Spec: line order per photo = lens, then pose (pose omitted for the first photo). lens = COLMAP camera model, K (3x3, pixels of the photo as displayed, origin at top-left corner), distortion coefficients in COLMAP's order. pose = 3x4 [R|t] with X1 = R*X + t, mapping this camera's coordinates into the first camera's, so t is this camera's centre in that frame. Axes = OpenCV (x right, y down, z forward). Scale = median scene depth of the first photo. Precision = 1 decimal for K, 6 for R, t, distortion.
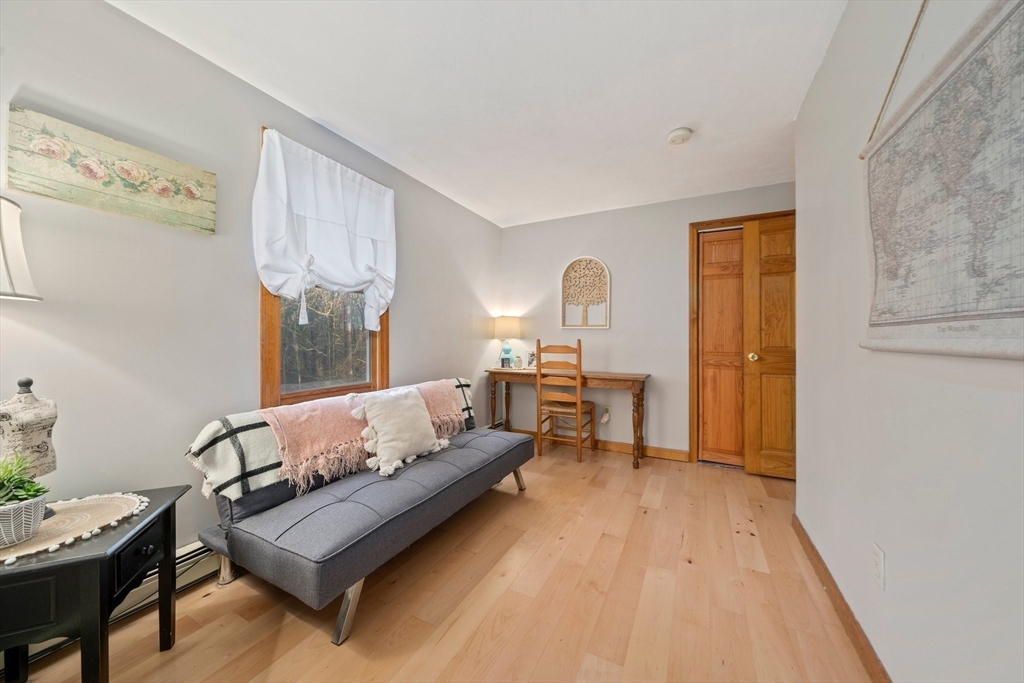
lens RADIAL K [[358.3, 0, 520.5], [0, 358.3, 333.2], [0, 0, 1]] dist [-0.008043, 0.000082]
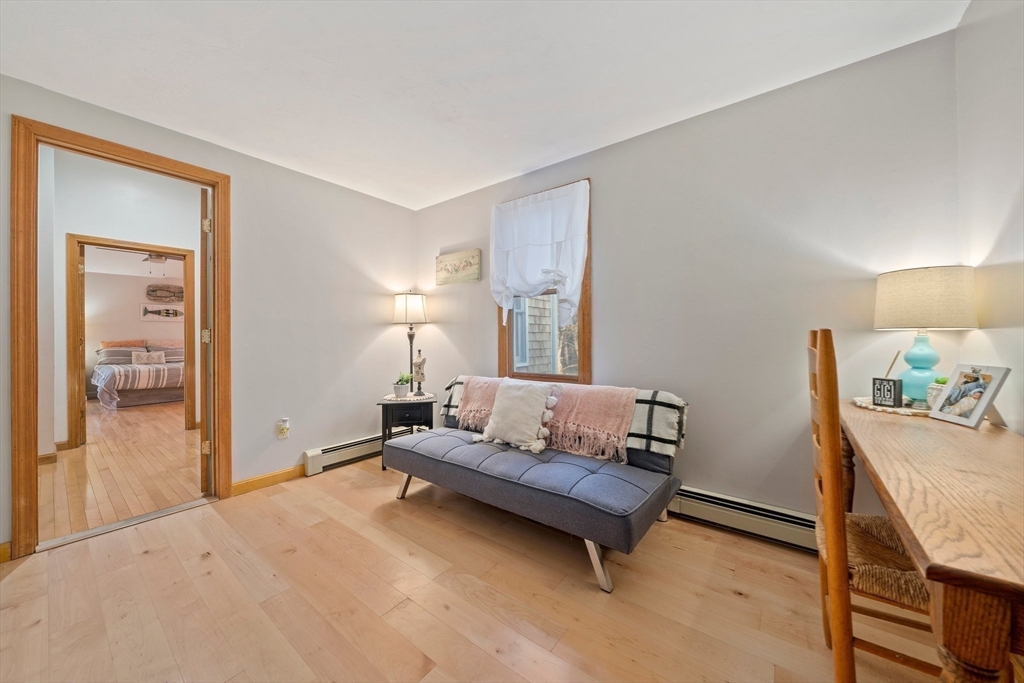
lens RADIAL K [[358.3, 0, 520.5], [0, 358.3, 333.2], [0, 0, 1]] dist [-0.008043, 0.000082]
pose [[-0.181090, -0.004671, -0.983455, 1.010479], [0.028290, 0.999550, -0.009956, 0.028581], [0.983059, -0.029625, -0.180877, 1.624473]]
